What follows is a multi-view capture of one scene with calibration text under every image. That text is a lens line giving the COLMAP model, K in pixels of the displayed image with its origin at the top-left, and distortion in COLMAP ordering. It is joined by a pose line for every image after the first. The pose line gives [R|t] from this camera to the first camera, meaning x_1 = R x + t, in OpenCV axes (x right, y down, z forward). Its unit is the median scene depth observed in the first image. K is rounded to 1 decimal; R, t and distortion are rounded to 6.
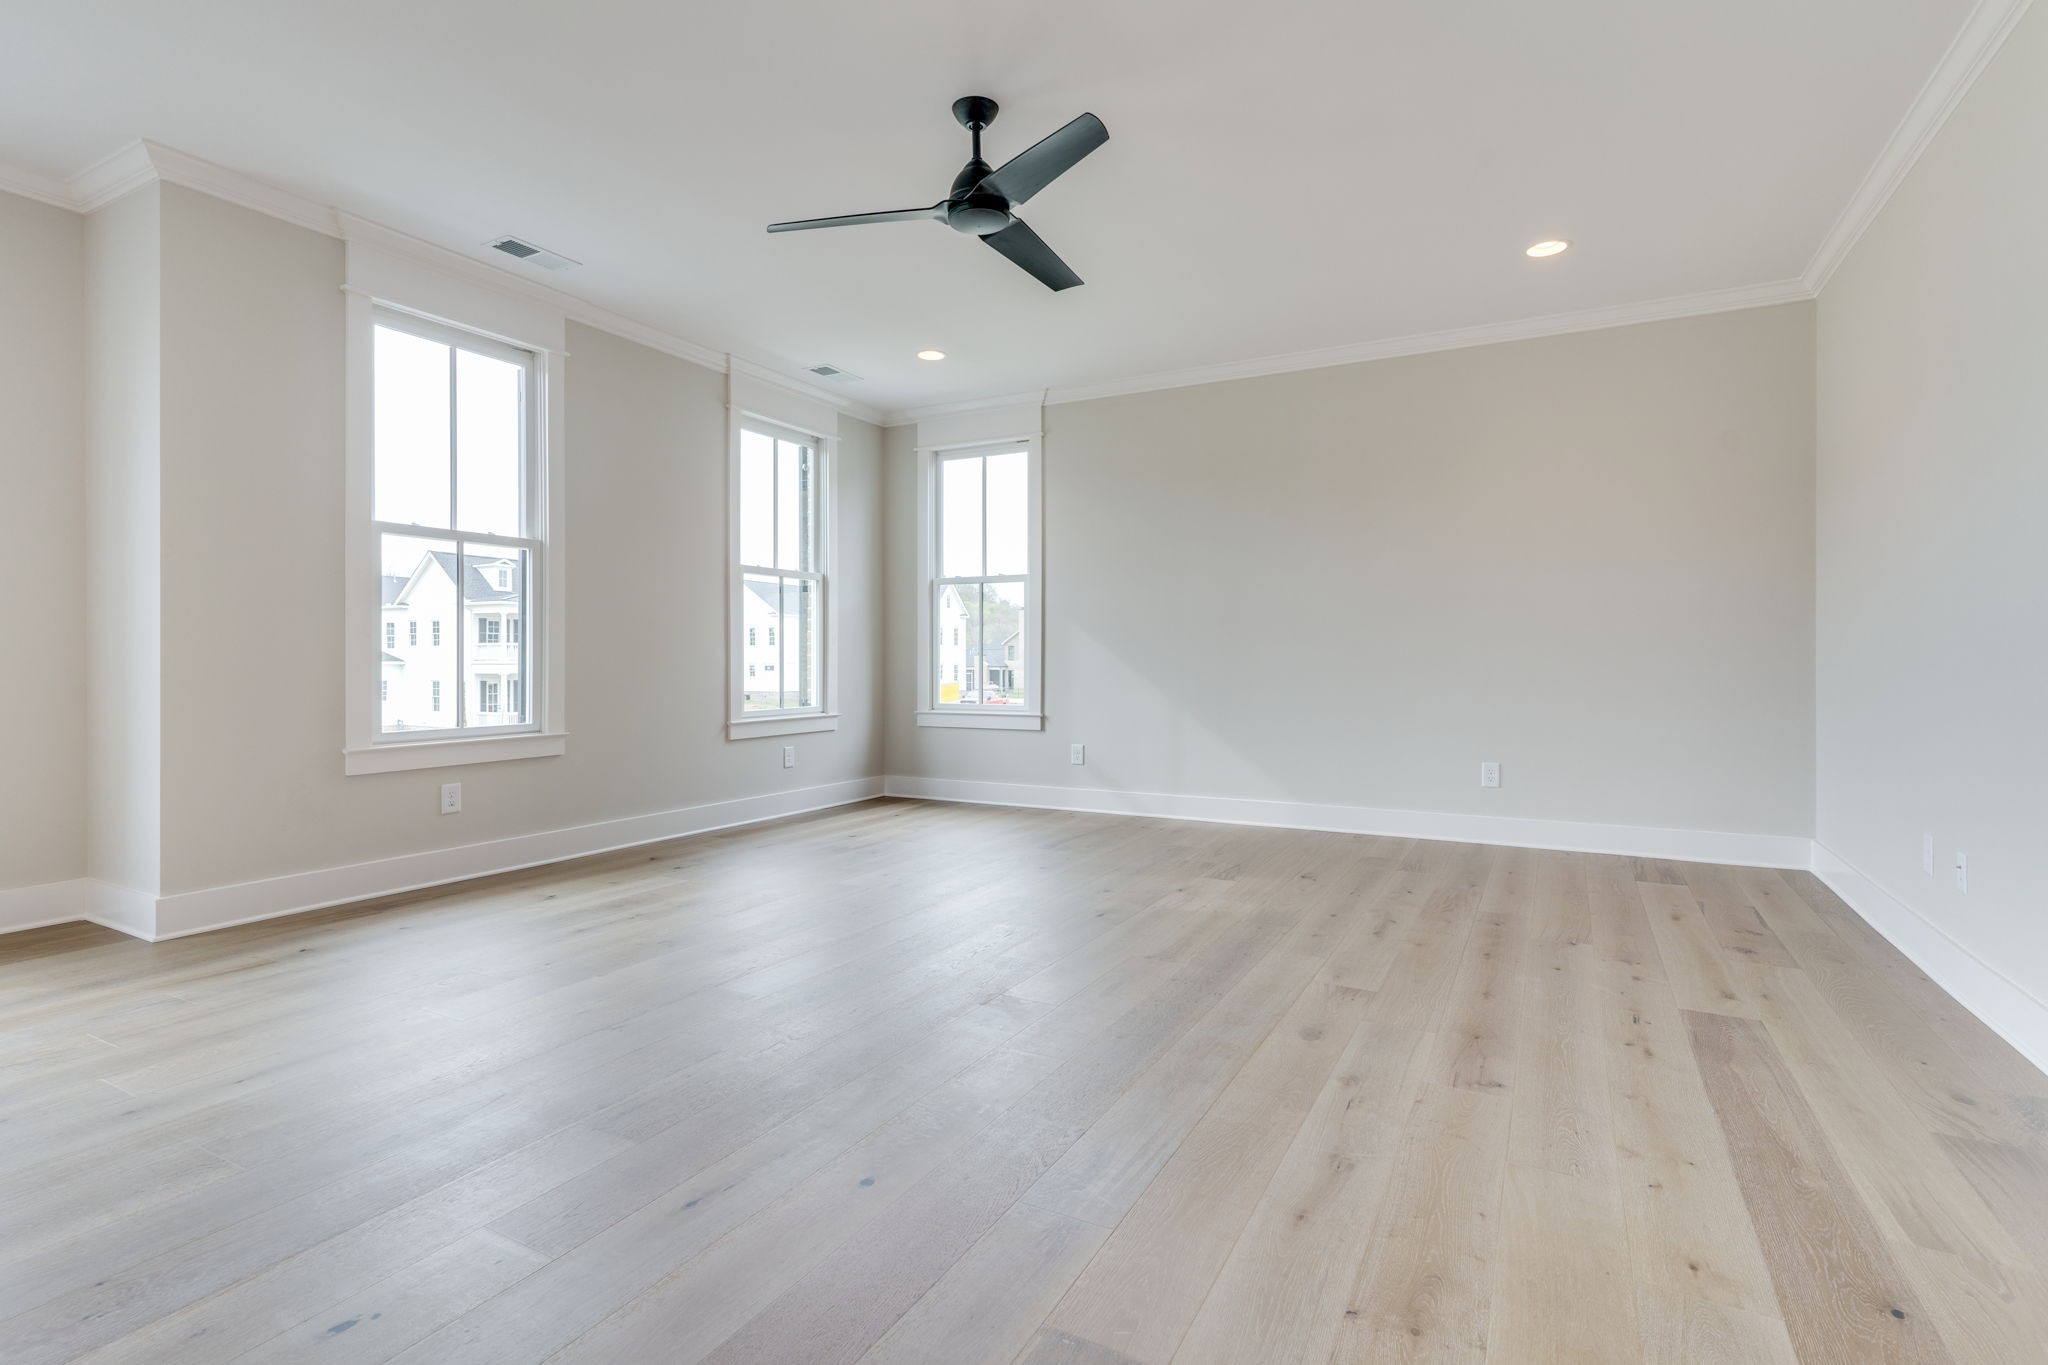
lens RADIAL K [[989.8, 0, 1024.4], [0, 989.8, 659.9], [0, 0, 1]] dist [0.004690, -0.001826]
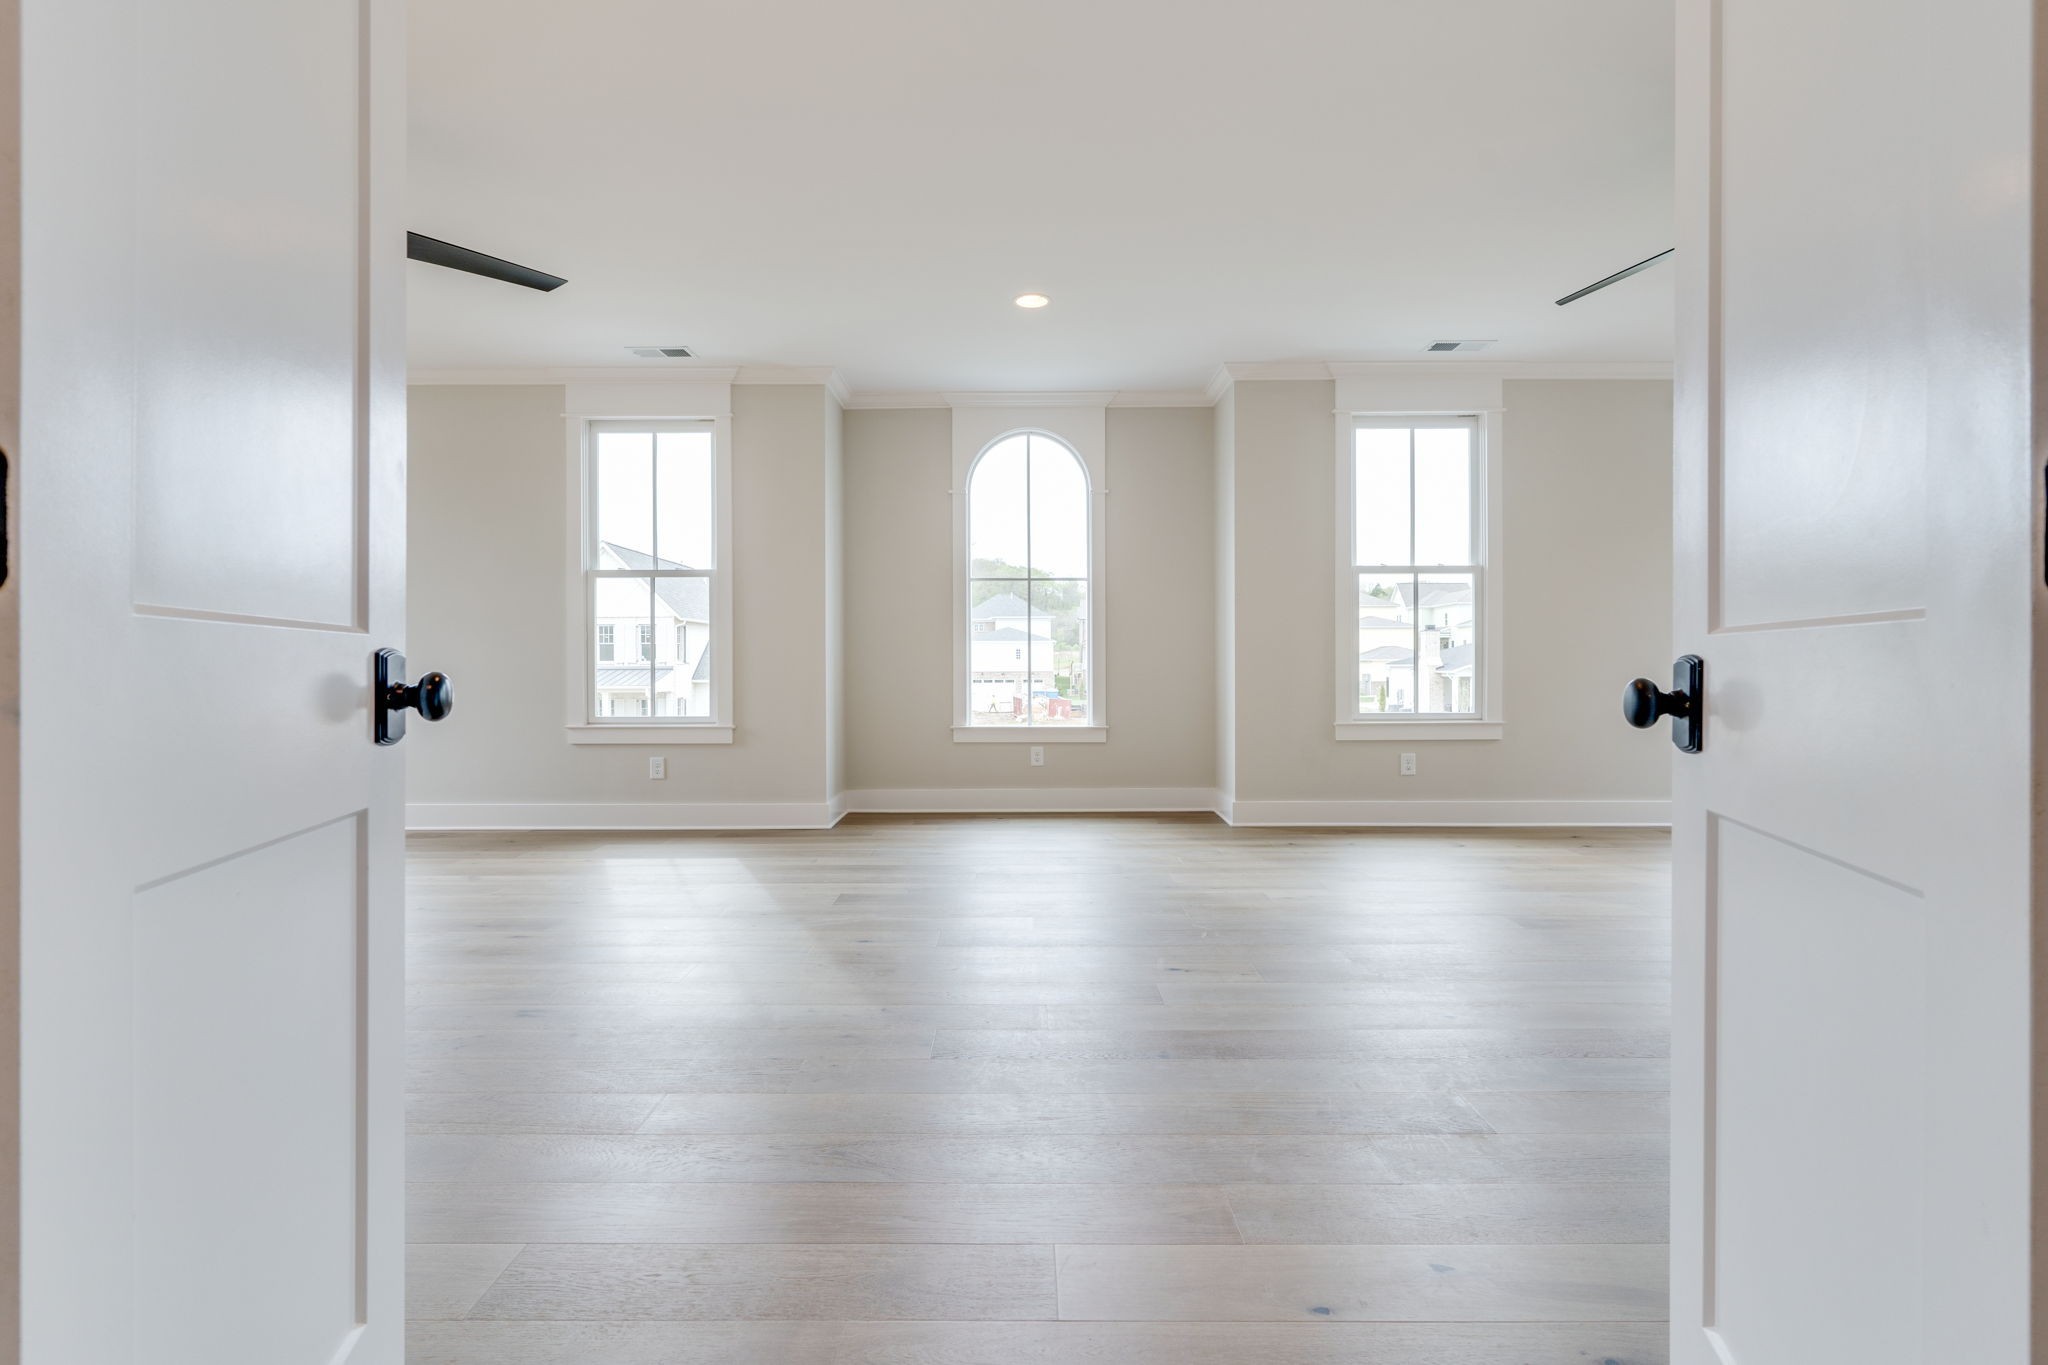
lens RADIAL K [[989.8, 0, 1020.7], [0, 989.8, 669.7], [0, 0, 1]] dist [0.004690, -0.001826]
pose [[0.478751, 0.004155, -0.877941, 0.325093], [0.002439, 0.999979, 0.006063, 0.000784], [0.877947, -0.005044, 0.478731, -0.101972]]
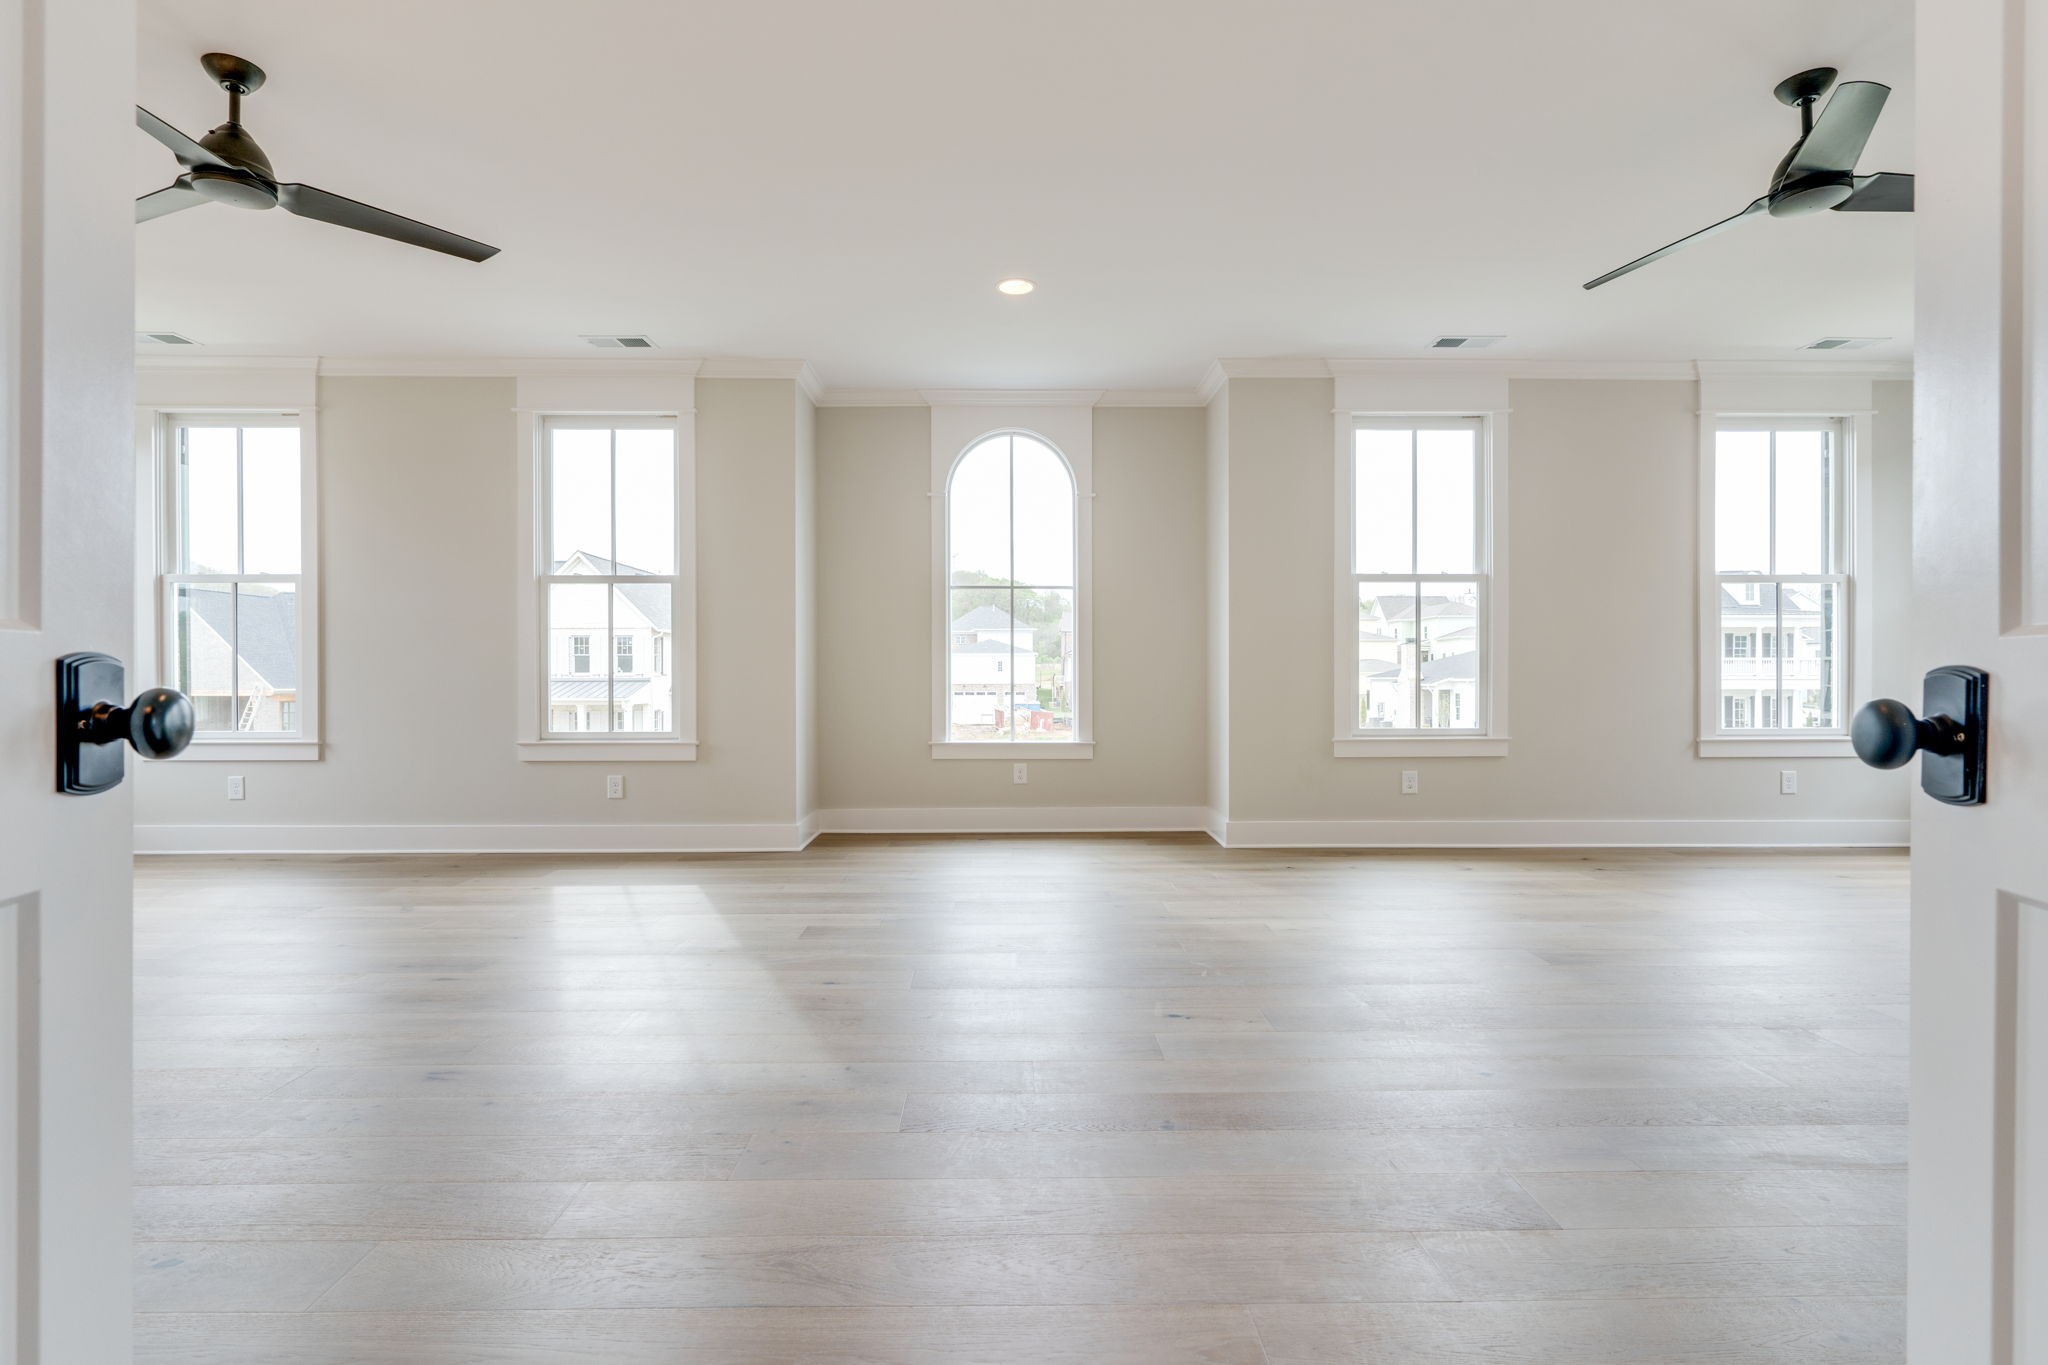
lens RADIAL K [[989.8, 0, 1015.8], [0, 989.8, 683.5], [0, 0, 1]] dist [0.004690, -0.001826]
pose [[0.490439, 0.006167, -0.871454, 0.267856], [0.000986, 0.999970, 0.007631, 0.000626], [0.871475, -0.004601, 0.490418, -0.071498]]
